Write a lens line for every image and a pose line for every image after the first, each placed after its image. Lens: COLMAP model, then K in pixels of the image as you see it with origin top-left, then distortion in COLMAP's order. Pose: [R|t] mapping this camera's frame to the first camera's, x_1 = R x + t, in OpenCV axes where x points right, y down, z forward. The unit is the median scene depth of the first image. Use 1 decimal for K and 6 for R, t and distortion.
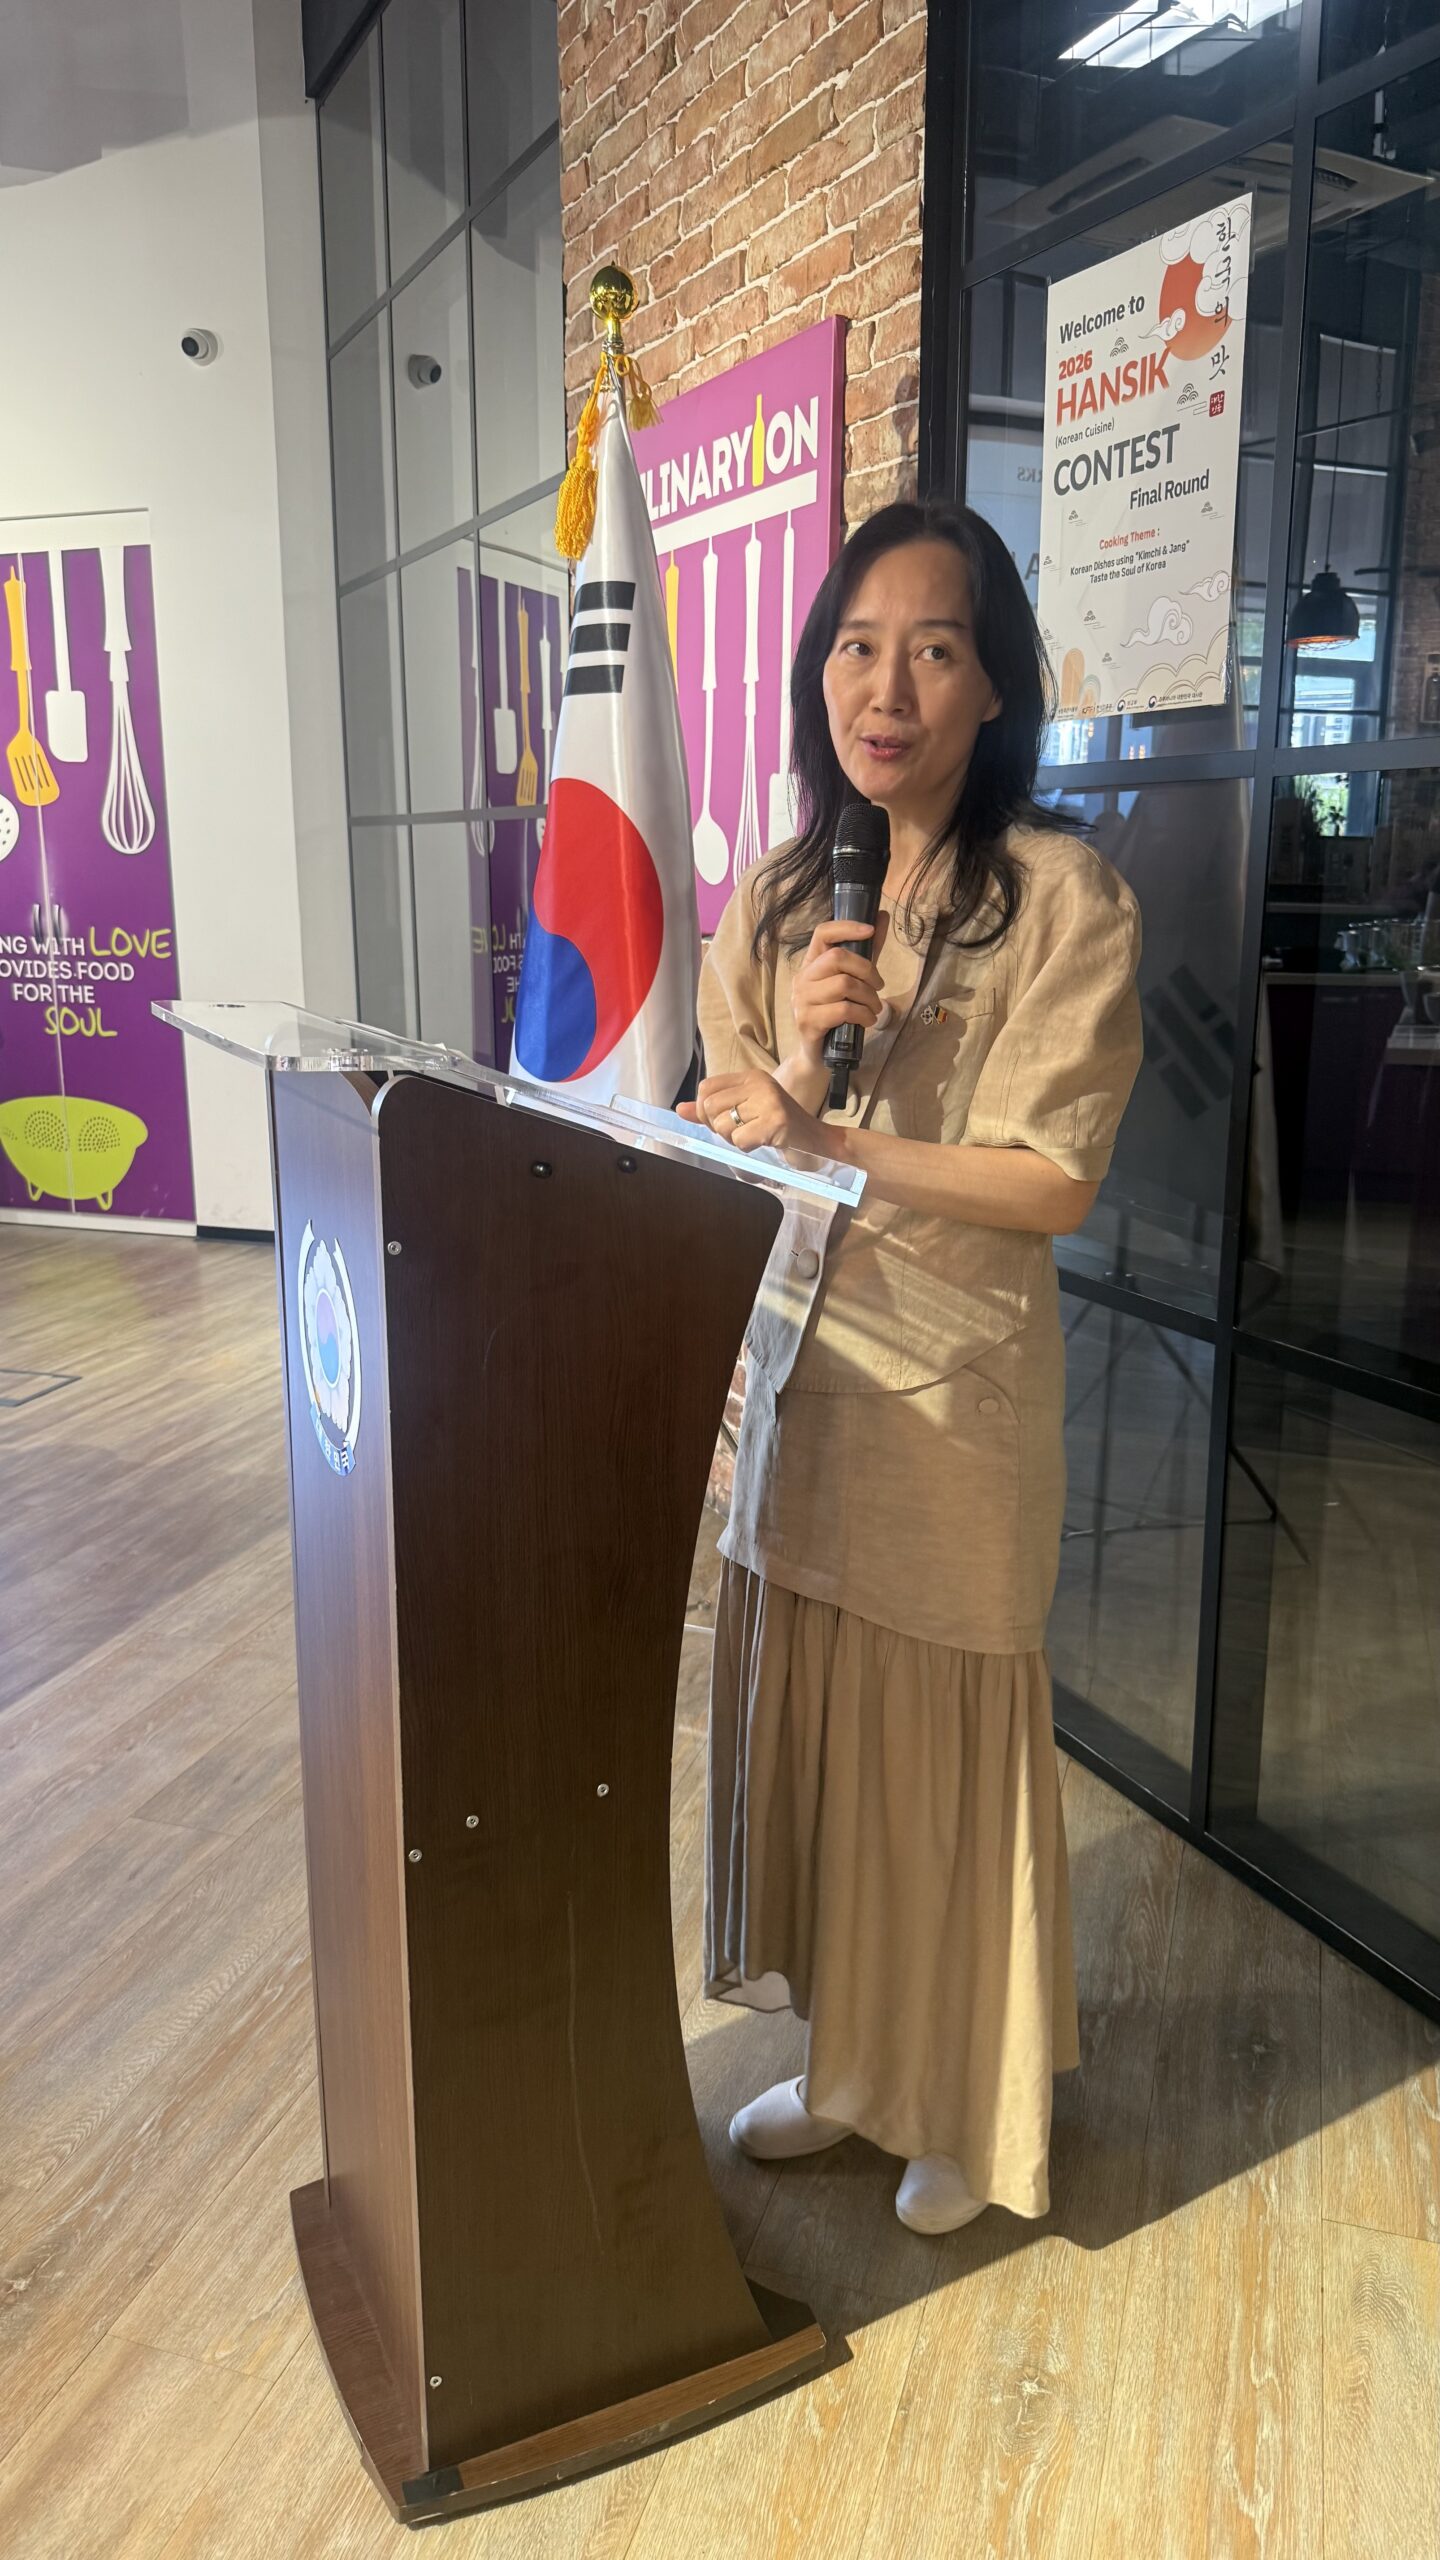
lens RADIAL K [[1800.4, 0, 719.2], [0, 1800.4, 1265.4], [0, 0, 1]] dist [0.031247, -0.039861]
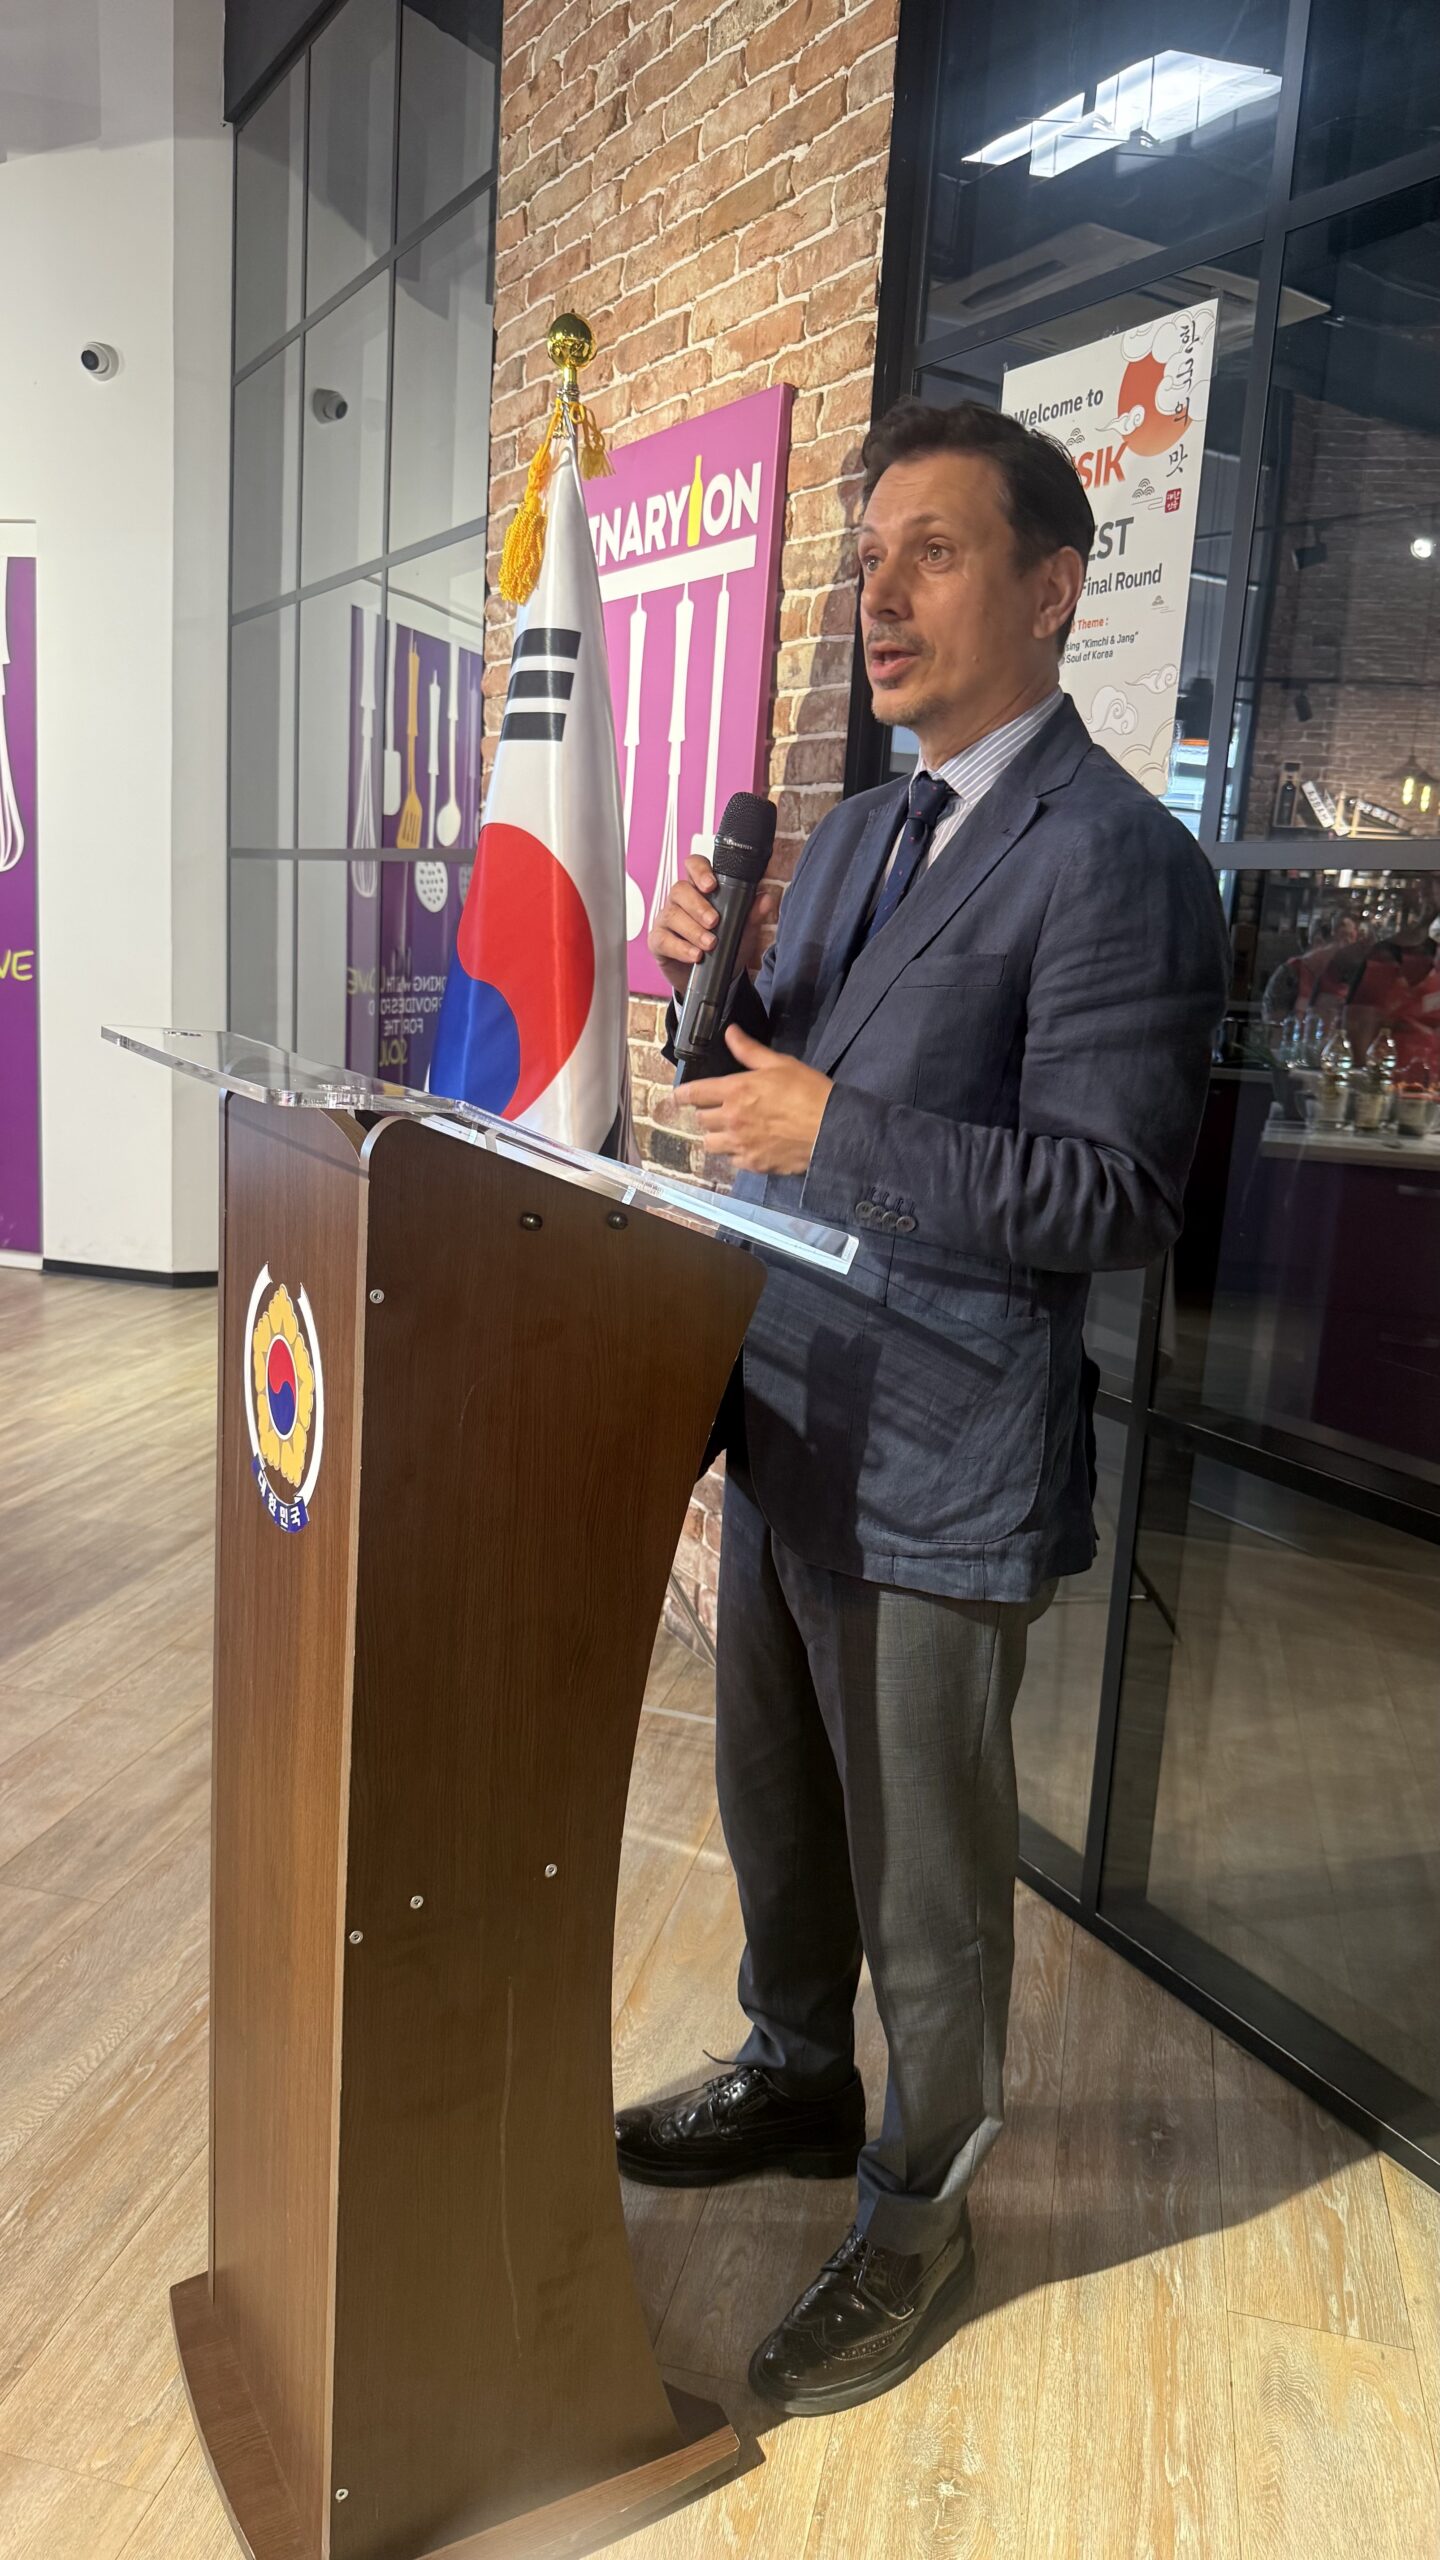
lens RADIAL K [[1800.4, 0, 715.4], [0, 1800.4, 1286.6], [0, 0, 1]] dist [0.031247, -0.039861]
pose [[0.995139, 0.044866, 0.087672, -0.043656], [-0.042970, 0.998802, -0.023397, -0.000183], [-0.088616, 0.019516, 0.995875, 0.016668]]
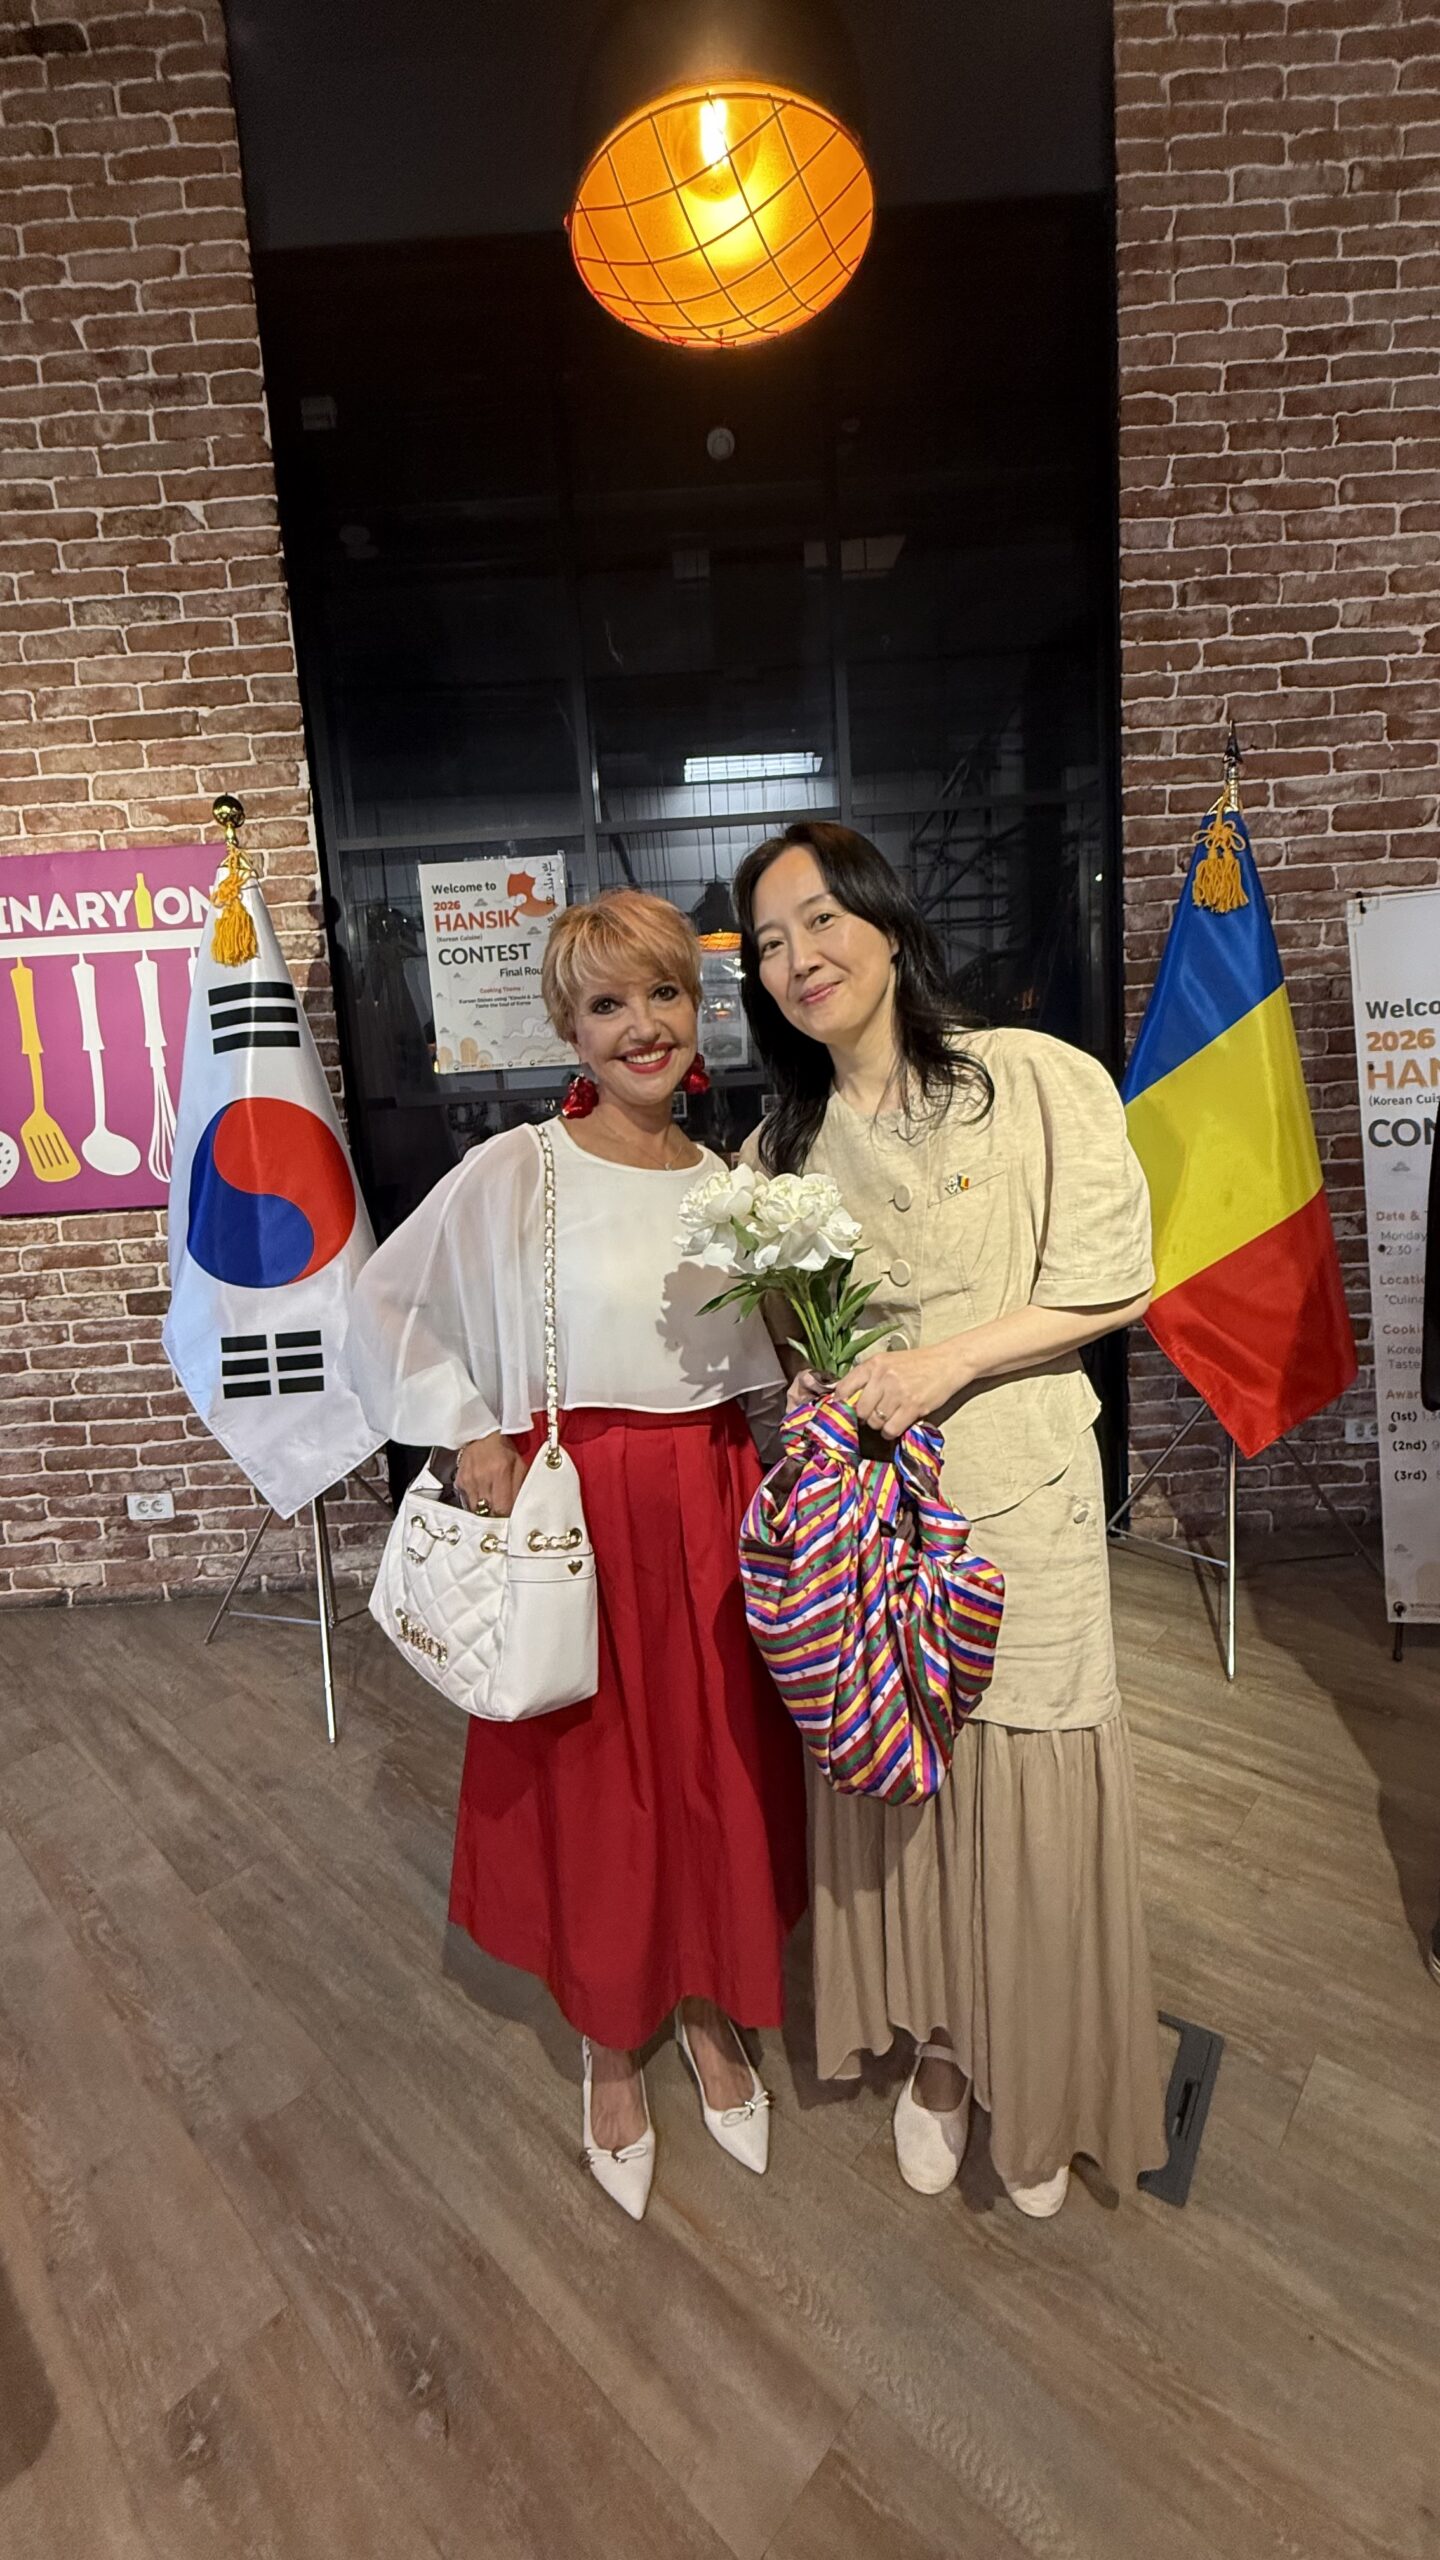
lens RADIAL K [[1037.7, 0, 711.4], [0, 1037.7, 1290.5], [0, 0, 1]] dist [0.003405, -0.000818]
pose [[0.437969, -0.159885, 0.884658, -0.767099], [0.262993, 0.963795, 0.043987, -0.041982], [-0.859661, 0.213394, 0.464161, 0.268664]]
